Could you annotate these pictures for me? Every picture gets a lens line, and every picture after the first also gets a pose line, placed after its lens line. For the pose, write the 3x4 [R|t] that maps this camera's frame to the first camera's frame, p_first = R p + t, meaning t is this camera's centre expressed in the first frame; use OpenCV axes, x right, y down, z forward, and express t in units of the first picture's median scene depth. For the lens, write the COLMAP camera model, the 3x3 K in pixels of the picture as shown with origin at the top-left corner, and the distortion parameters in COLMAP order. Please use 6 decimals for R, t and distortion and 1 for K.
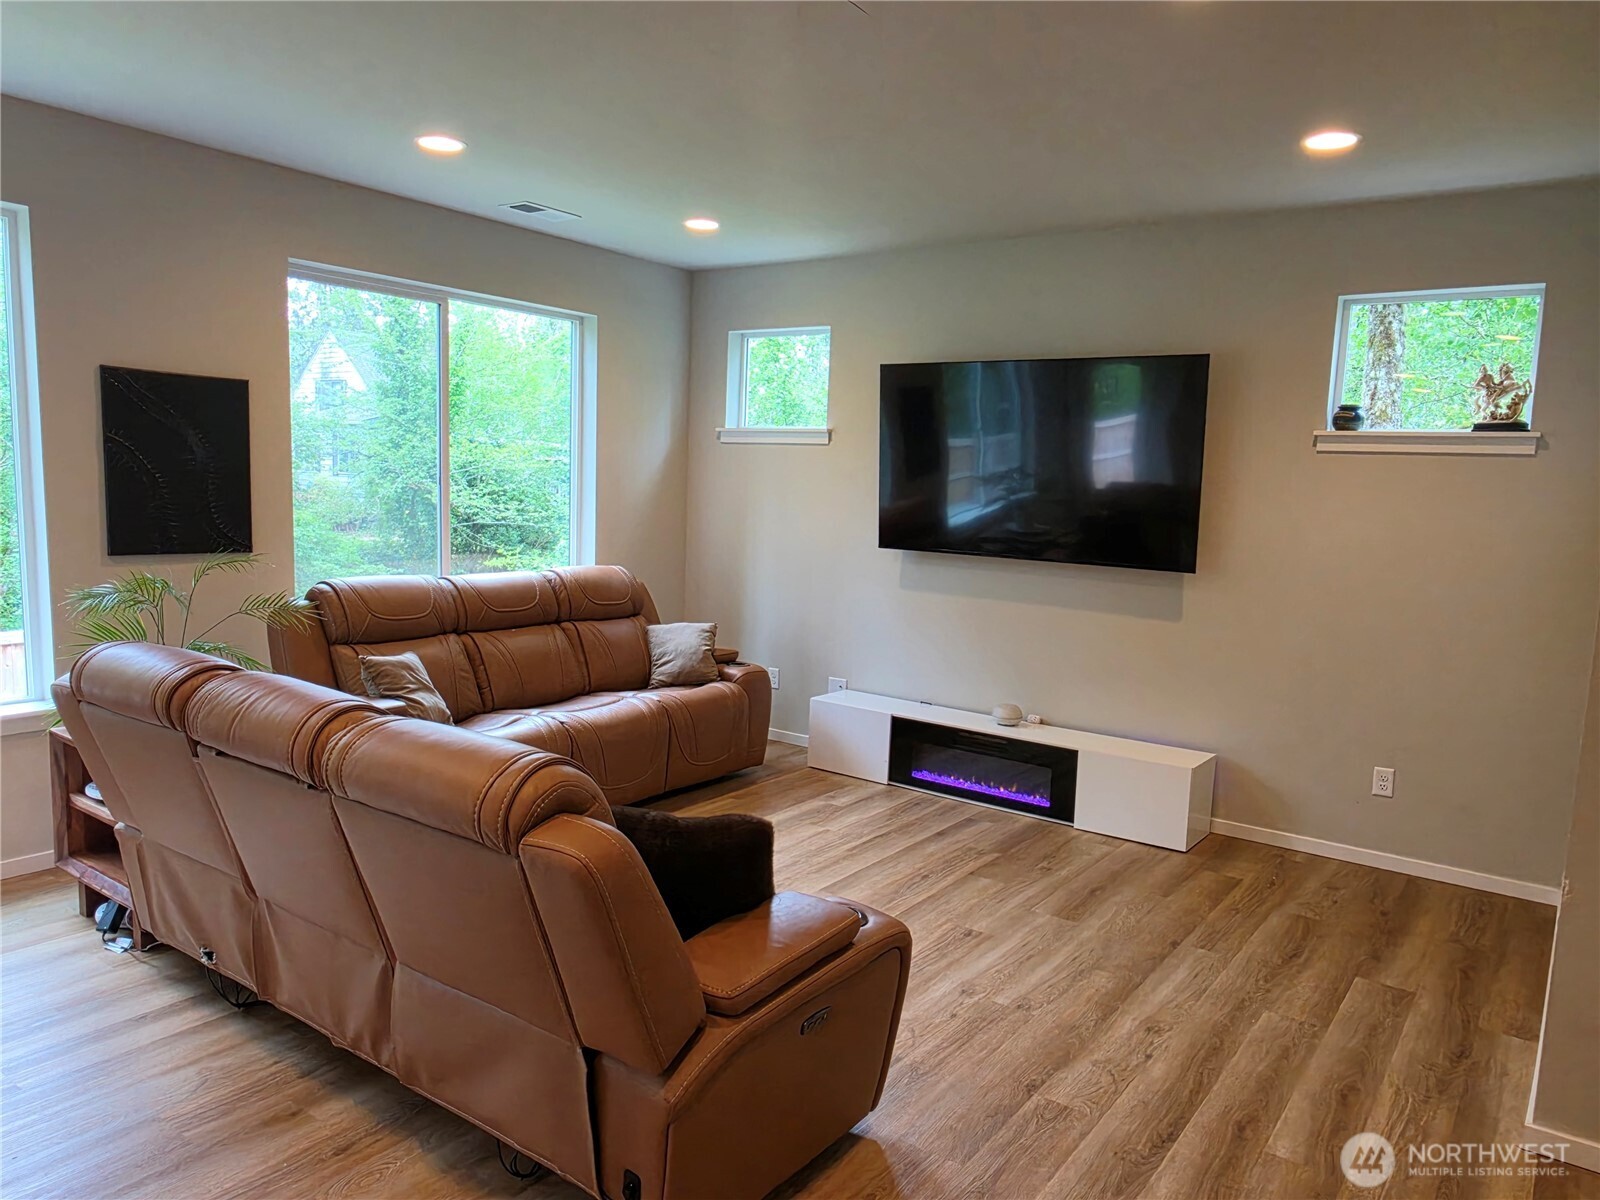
lens RADIAL K [[1115.0, 0, 797.2], [0, 1115.0, 599.7], [0, 0, 1]] dist [0.019153, -0.011501]
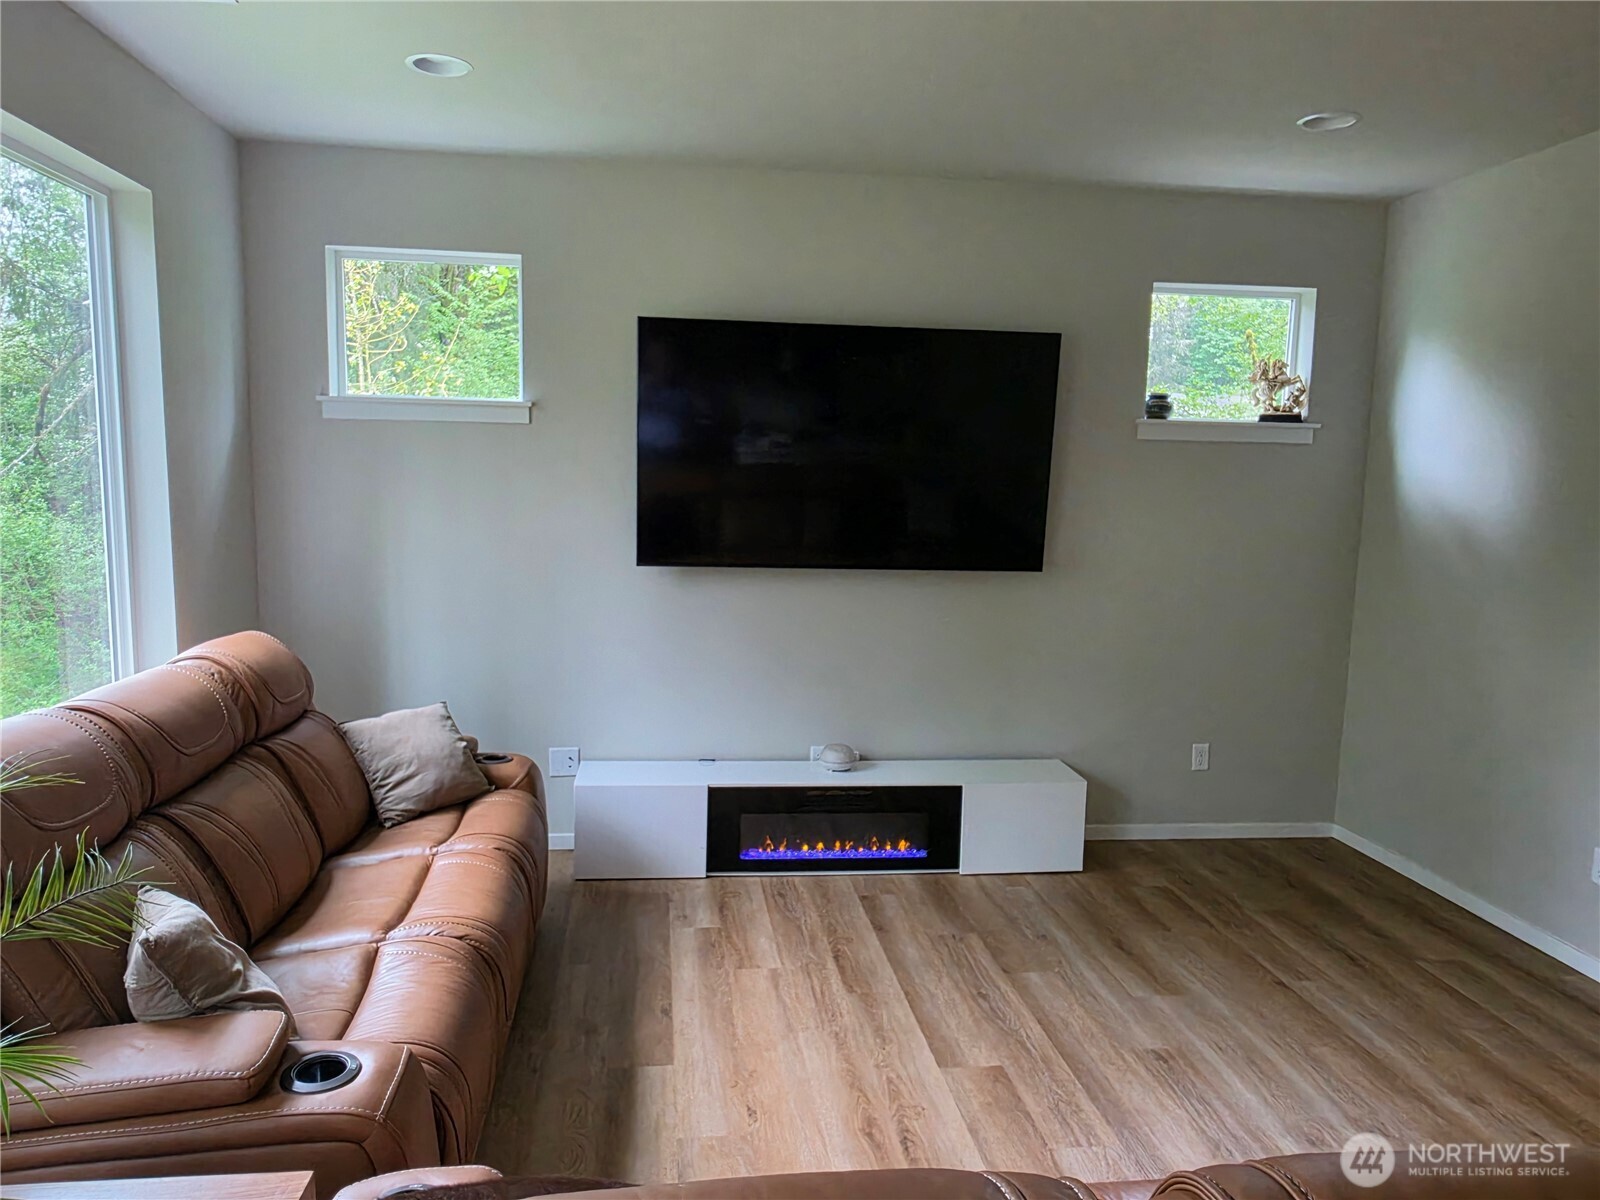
lens RADIAL K [[1115.0, 0, 797.9], [0, 1115.0, 606.4], [0, 0, 1]] dist [0.019153, -0.011501]
pose [[0.736810, -0.101947, 0.668370, -0.433324], [0.080086, 0.994767, 0.063446, -0.072893], [-0.671340, 0.006779, 0.741118, 0.472540]]
